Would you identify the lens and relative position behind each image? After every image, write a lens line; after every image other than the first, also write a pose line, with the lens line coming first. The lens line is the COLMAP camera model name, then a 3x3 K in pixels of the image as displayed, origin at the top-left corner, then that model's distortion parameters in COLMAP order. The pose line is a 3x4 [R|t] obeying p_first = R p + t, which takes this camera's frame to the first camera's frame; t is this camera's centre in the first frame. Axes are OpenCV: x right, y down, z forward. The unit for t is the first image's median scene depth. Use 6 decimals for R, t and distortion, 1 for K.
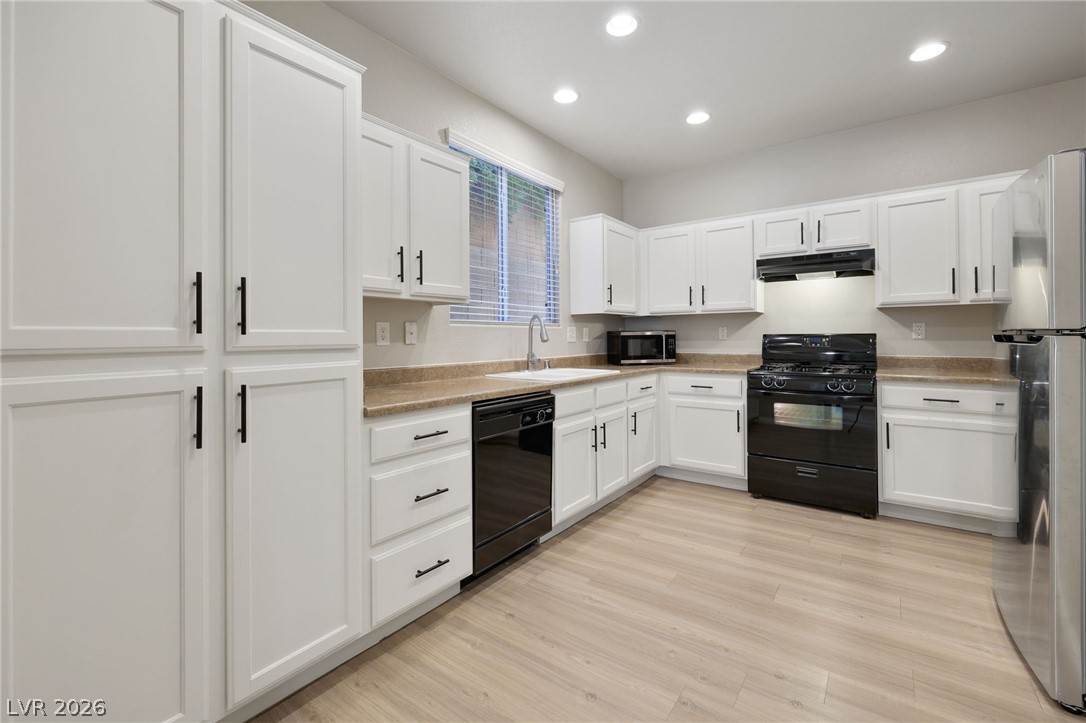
lens RADIAL K [[464.4, 0, 544.1], [0, 464.4, 335.3], [0, 0, 1]] dist [-0.003532, -0.000677]
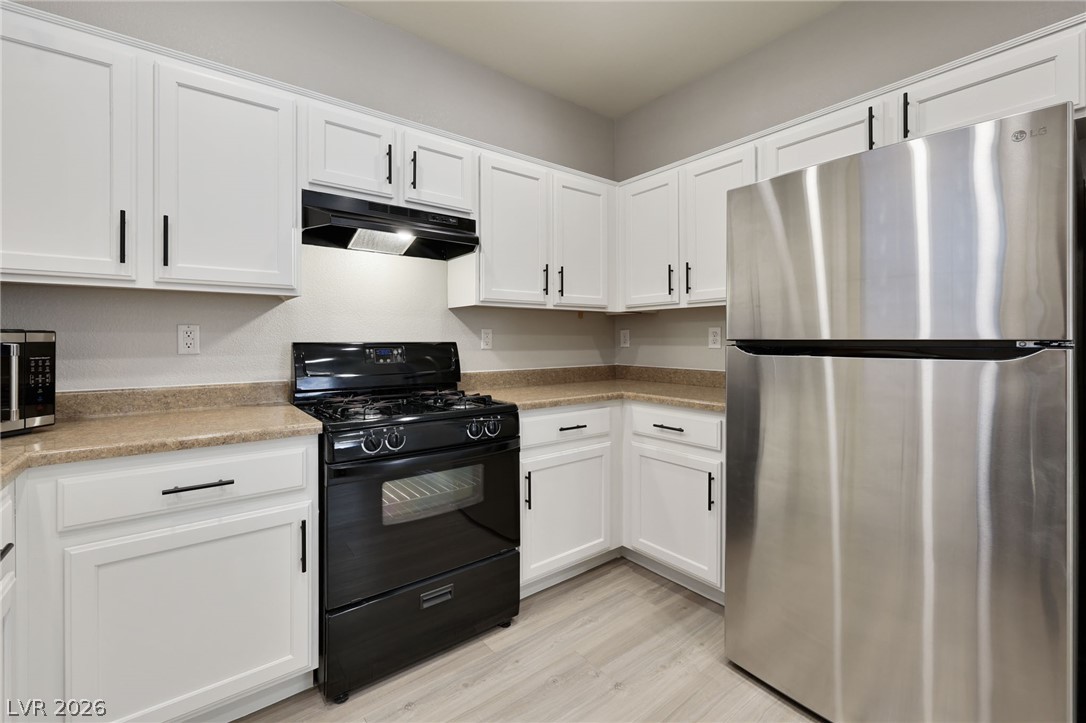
lens RADIAL K [[460.6, 0, 535.7], [0, 460.6, 342.0], [0, 0, 1]] dist [-0.002140, -0.000436]
pose [[0.287105, 0.003826, 0.957892, 0.082687], [-0.003489, 0.999990, -0.002948, -0.002533], [-0.957893, -0.002496, 0.287115, 0.766226]]
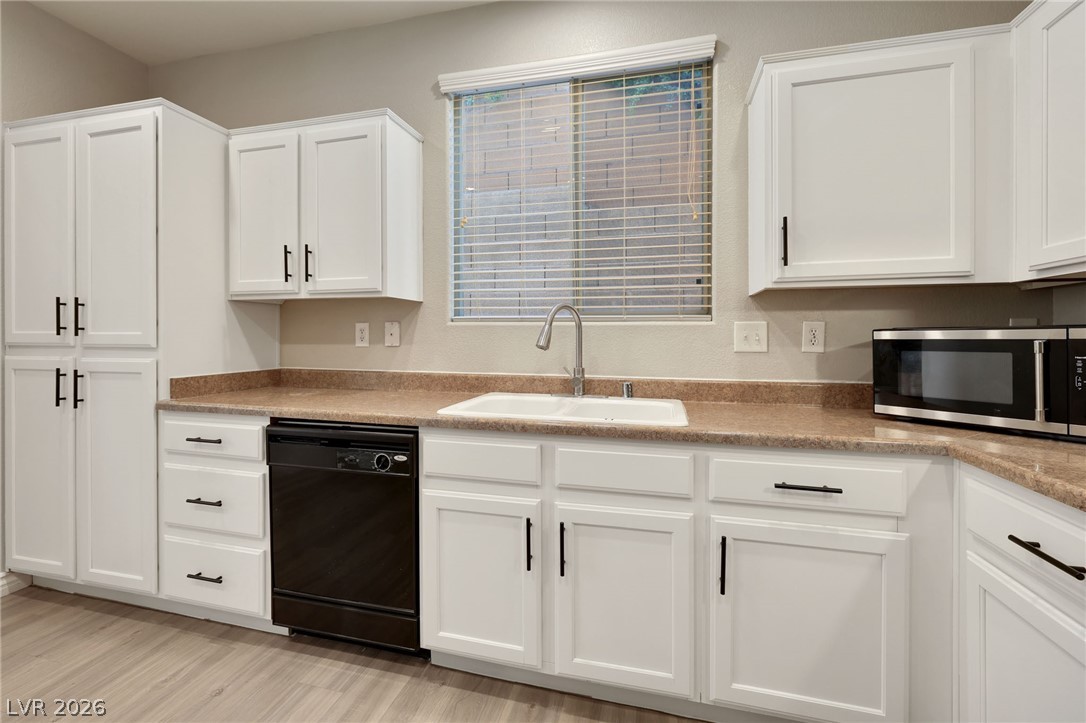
lens RADIAL K [[460.6, 0, 535.7], [0, 460.6, 342.0], [0, 0, 1]] dist [-0.002140, -0.000436]
pose [[0.370979, 0.016795, -0.928489, 0.552108], [-0.002497, 0.999851, 0.017088, -0.004587], [0.928638, -0.004020, 0.370966, 0.794500]]
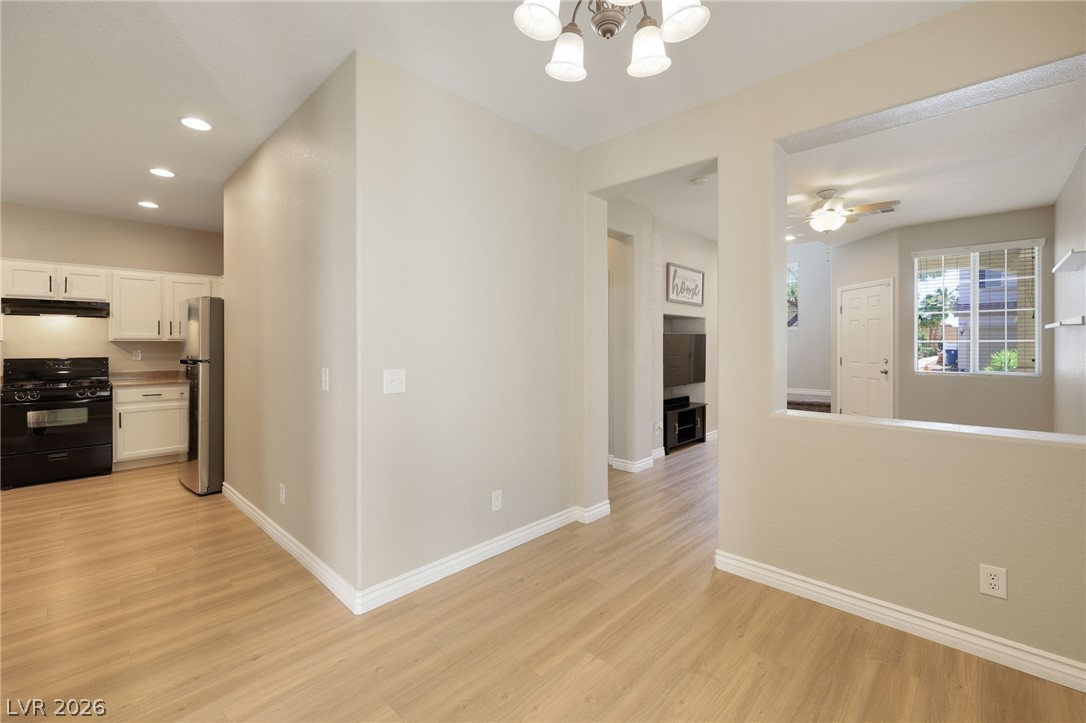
lens RADIAL K [[460.6, 0, 535.7], [0, 460.6, 342.0], [0, 0, 1]] dist [-0.002140, -0.000436]
pose [[0.136865, 0.011381, 0.990524, -0.650552], [-0.004116, 0.999932, -0.010920, -0.048302], [-0.990581, -0.002582, 0.136903, -0.659542]]
